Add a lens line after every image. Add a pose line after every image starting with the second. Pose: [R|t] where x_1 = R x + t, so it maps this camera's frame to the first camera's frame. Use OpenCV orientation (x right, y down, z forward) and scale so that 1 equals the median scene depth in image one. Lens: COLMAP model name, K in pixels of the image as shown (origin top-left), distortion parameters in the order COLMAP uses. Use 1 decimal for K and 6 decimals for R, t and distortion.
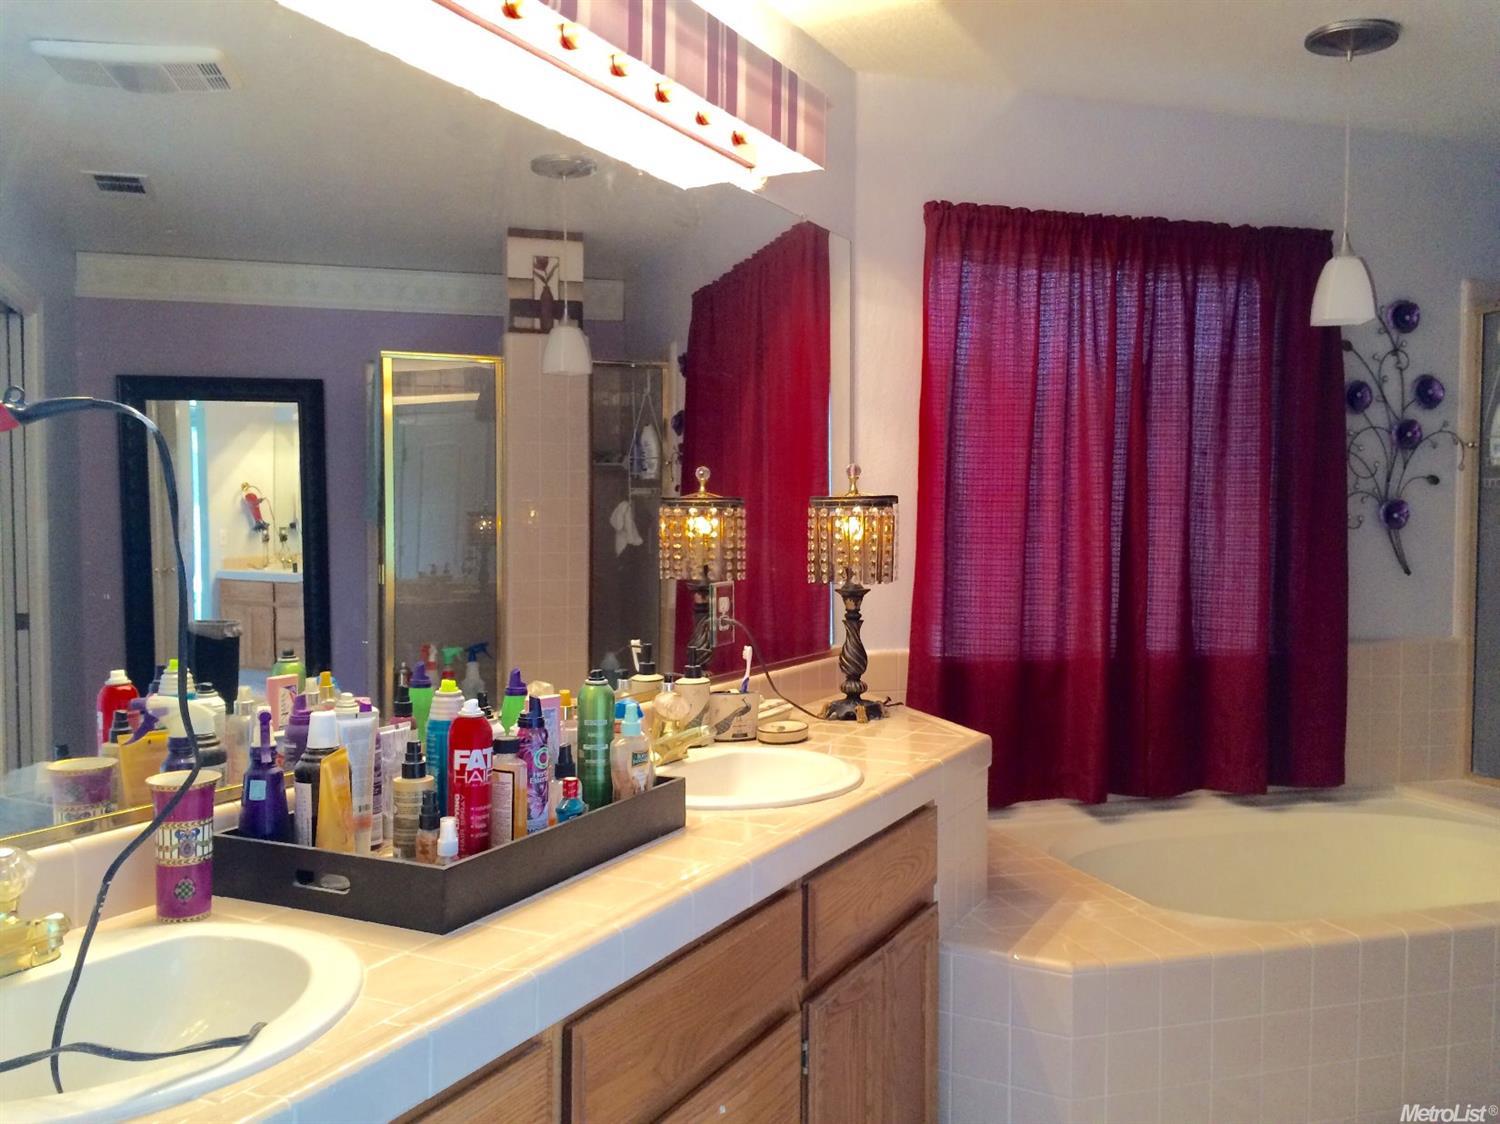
lens RADIAL K [[1277.0, 0, 750.6], [0, 1277.0, 554.0], [0, 0, 1]] dist [0.095628, -0.129589]
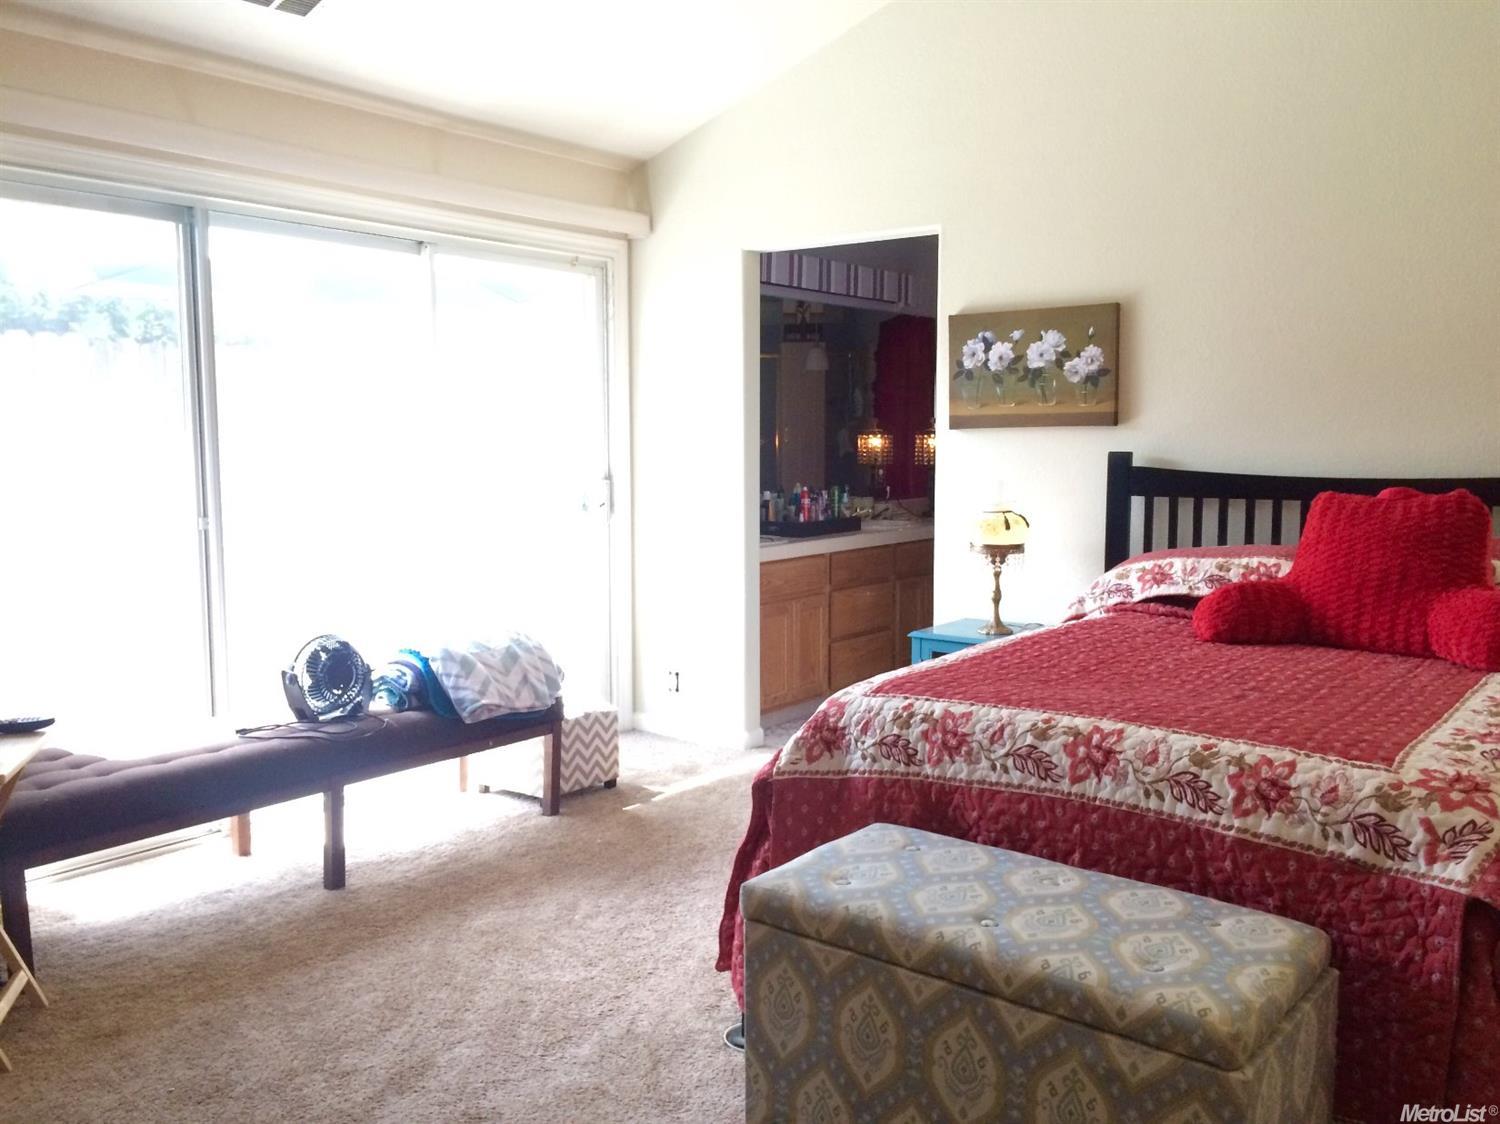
lens RADIAL K [[1277.0, 0, 750.6], [0, 1277.0, 554.0], [0, 0, 1]] dist [0.095628, -0.129589]
pose [[0.985256, 0.008776, -0.170861, 0.078203], [0.001673, 0.998141, 0.060916, 0.022242], [0.171078, -0.060304, 0.983410, -0.774505]]
